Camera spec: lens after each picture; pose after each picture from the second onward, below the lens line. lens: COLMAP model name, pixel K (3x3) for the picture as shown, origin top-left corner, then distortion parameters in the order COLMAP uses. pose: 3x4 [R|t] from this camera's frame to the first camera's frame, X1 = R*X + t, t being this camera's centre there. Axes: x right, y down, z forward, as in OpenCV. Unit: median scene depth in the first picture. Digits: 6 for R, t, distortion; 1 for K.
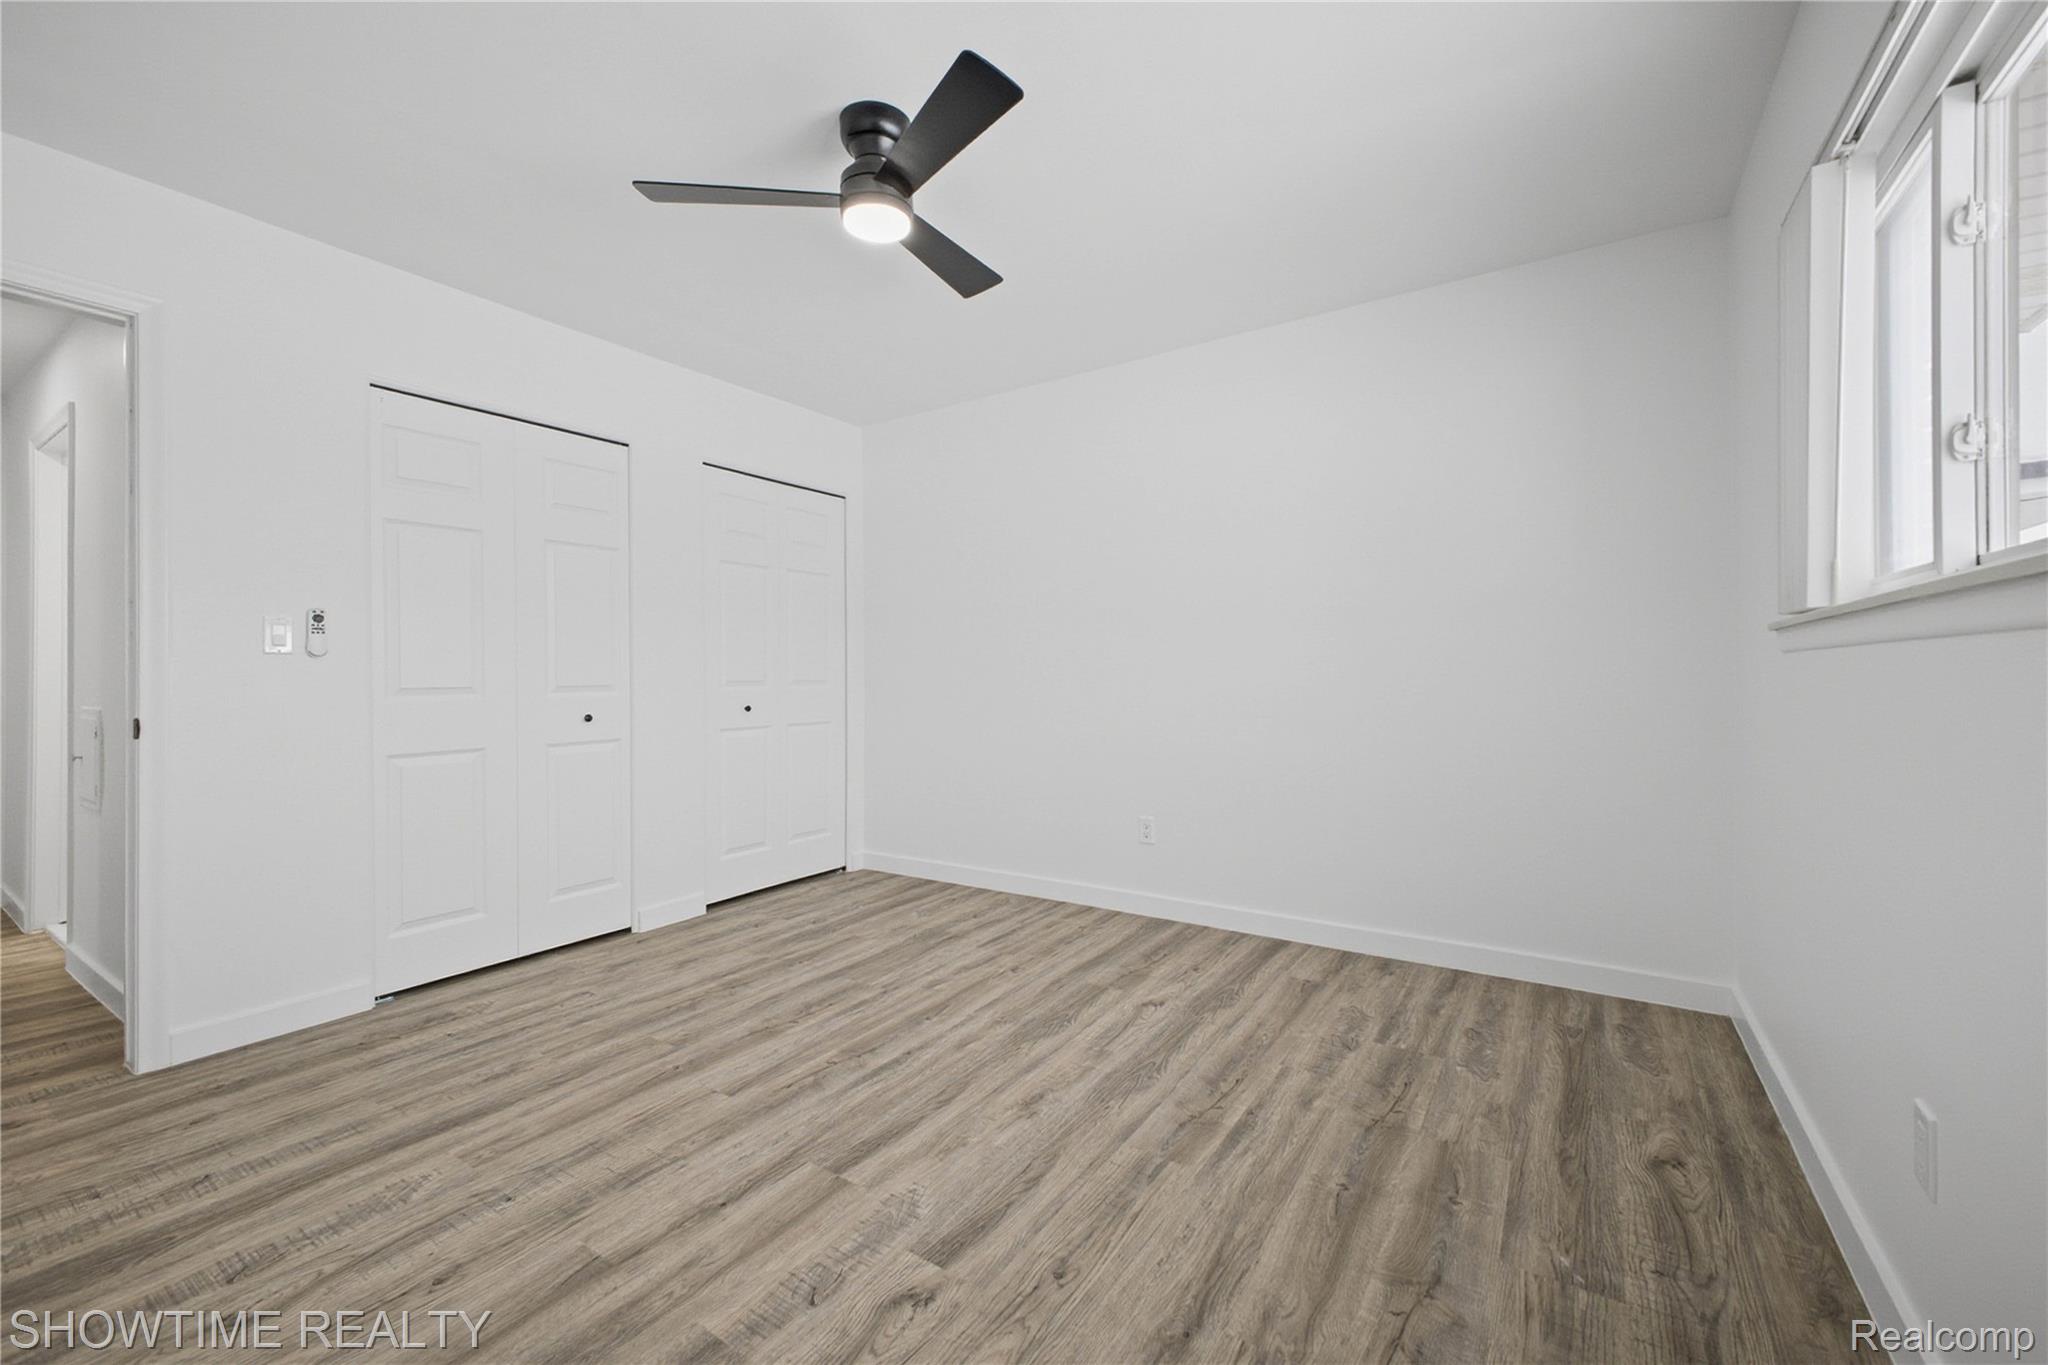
lens RADIAL K [[809.4, 0, 1025.0], [0, 809.4, 677.7], [0, 0, 1]] dist [0.012680, -0.002921]
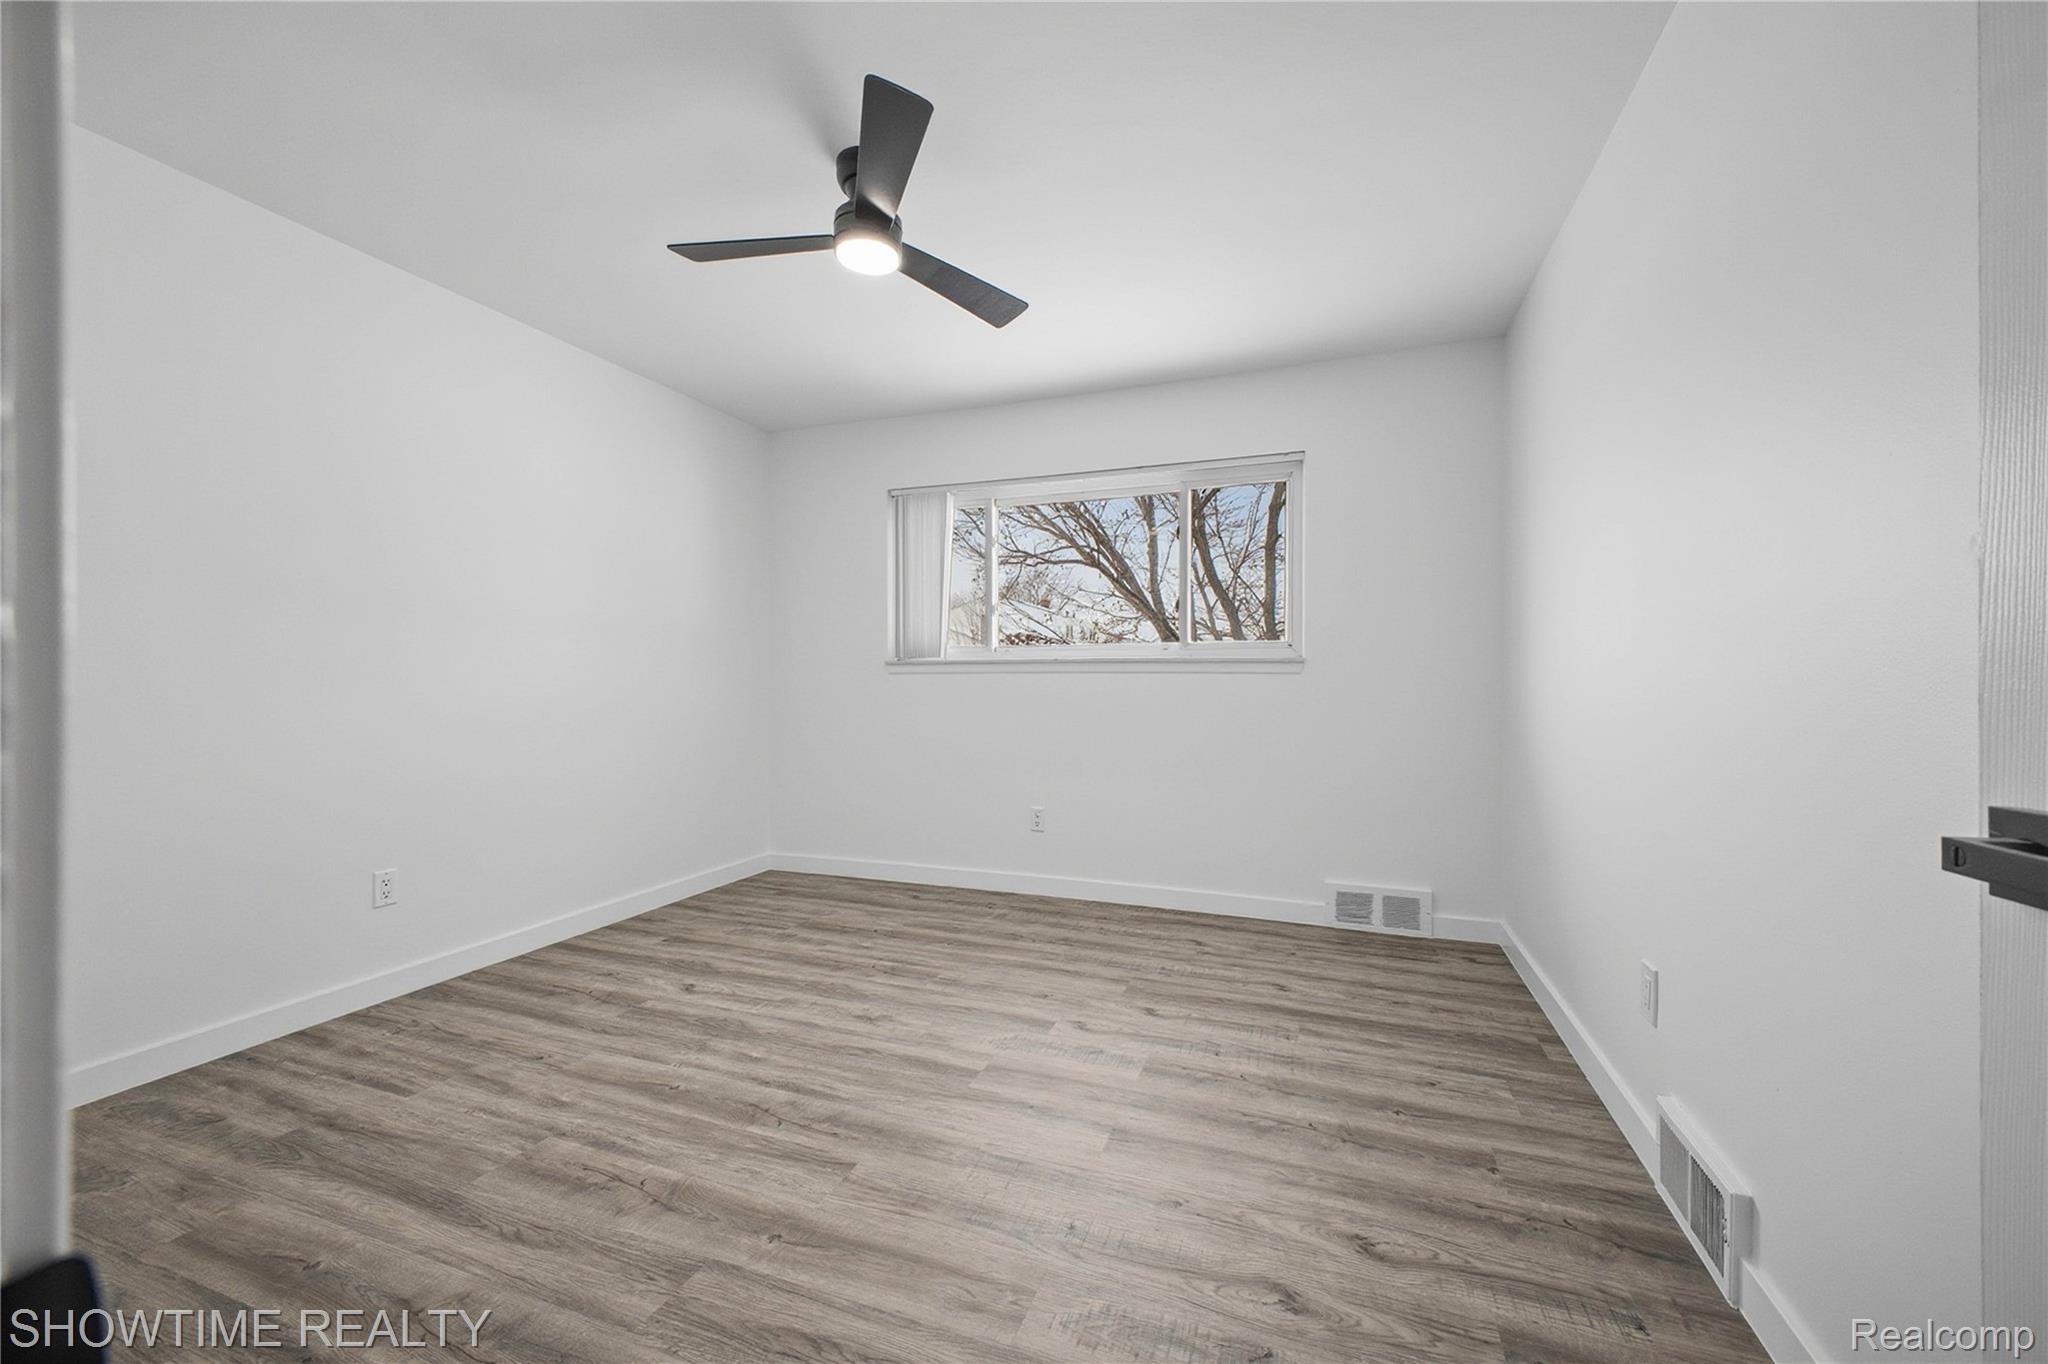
lens RADIAL K [[809.4, 0, 1026.4], [0, 809.4, 677.3], [0, 0, 1]] dist [0.012680, -0.002921]
pose [[-0.217862, 0.011504, 0.975912, -1.012547], [0.009192, 0.999910, -0.009735, 0.009740], [-0.975936, 0.006850, -0.217949, 0.821727]]
